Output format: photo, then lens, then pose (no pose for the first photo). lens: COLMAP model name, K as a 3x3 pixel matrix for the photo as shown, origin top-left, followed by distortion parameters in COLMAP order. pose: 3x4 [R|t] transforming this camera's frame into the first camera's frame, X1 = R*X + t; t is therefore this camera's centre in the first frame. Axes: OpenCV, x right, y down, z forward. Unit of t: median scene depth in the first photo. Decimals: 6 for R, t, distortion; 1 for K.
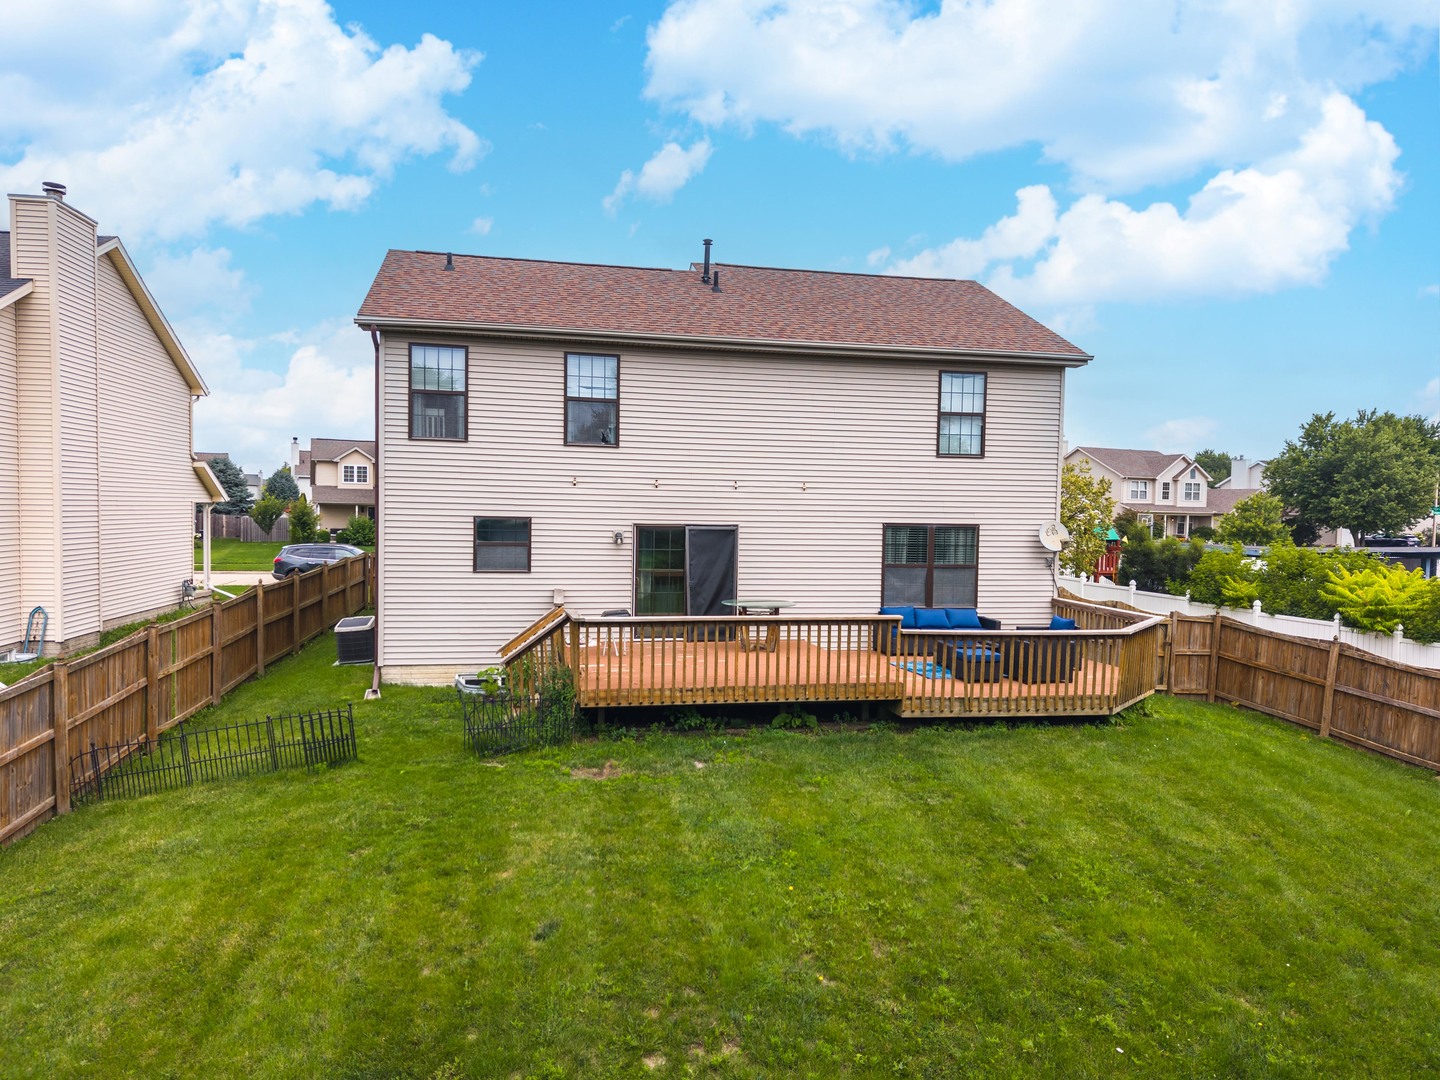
lens RADIAL K [[998.2, 0, 720.1], [0, 998.2, 546.0], [0, 0, 1]] dist [0.059462, -0.058014]
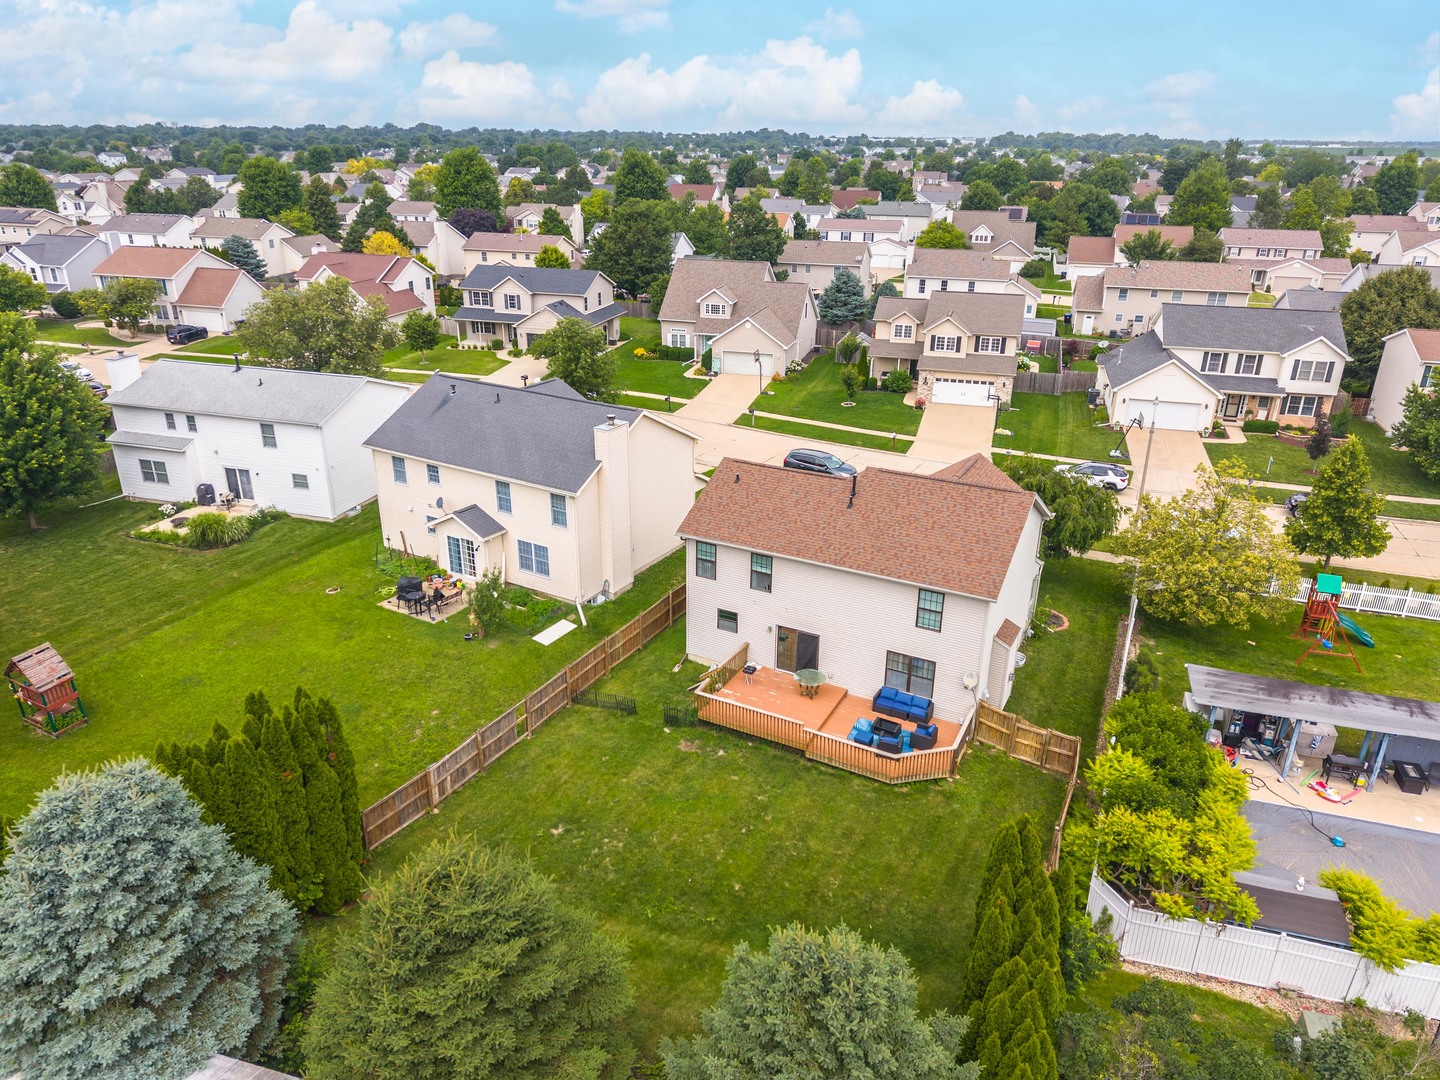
lens RADIAL K [[993.8, 0, 726.5], [0, 993.8, 566.8], [0, 0, 1]] dist [0.042361, -0.044093]
pose [[0.778314, 0.246816, -0.577329, 1.044959], [-0.025898, 0.931334, 0.363244, -0.917752], [0.627341, -0.267766, 0.731263, -0.668368]]
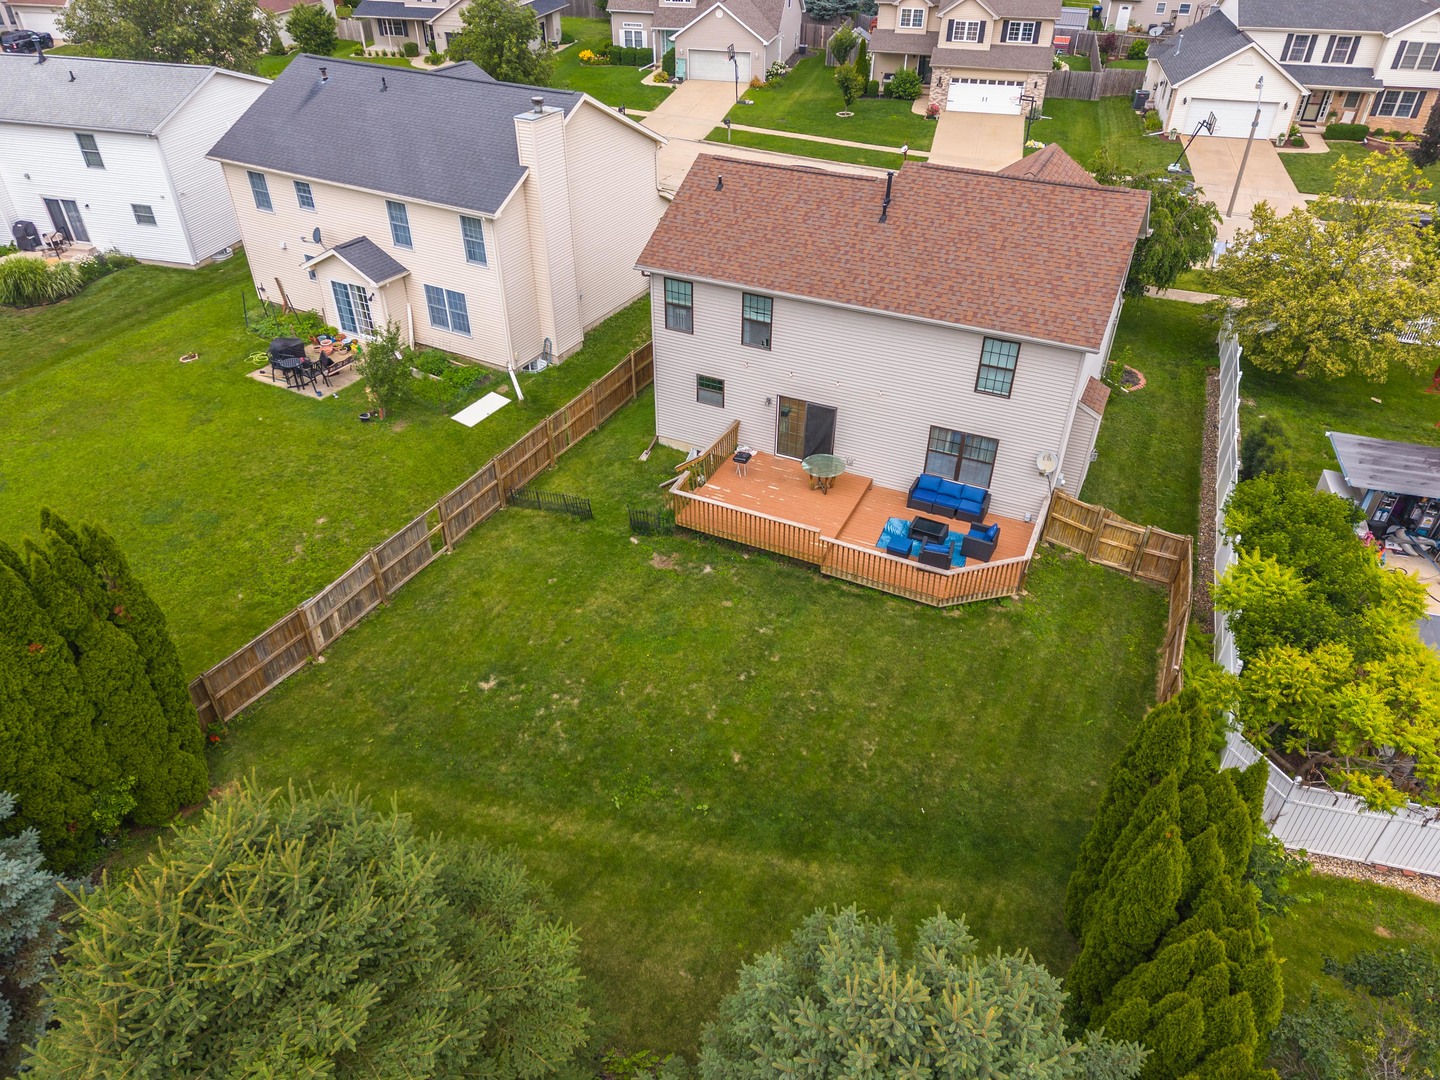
lens RADIAL K [[998.2, 0, 720.1], [0, 998.2, 546.0], [0, 0, 1]] dist [0.059462, -0.058014]
pose [[0.797071, 0.343026, -0.497002, 0.719462], [-0.015326, 0.834233, 0.551199, -0.695559], [0.603691, -0.431728, 0.670200, -0.287457]]
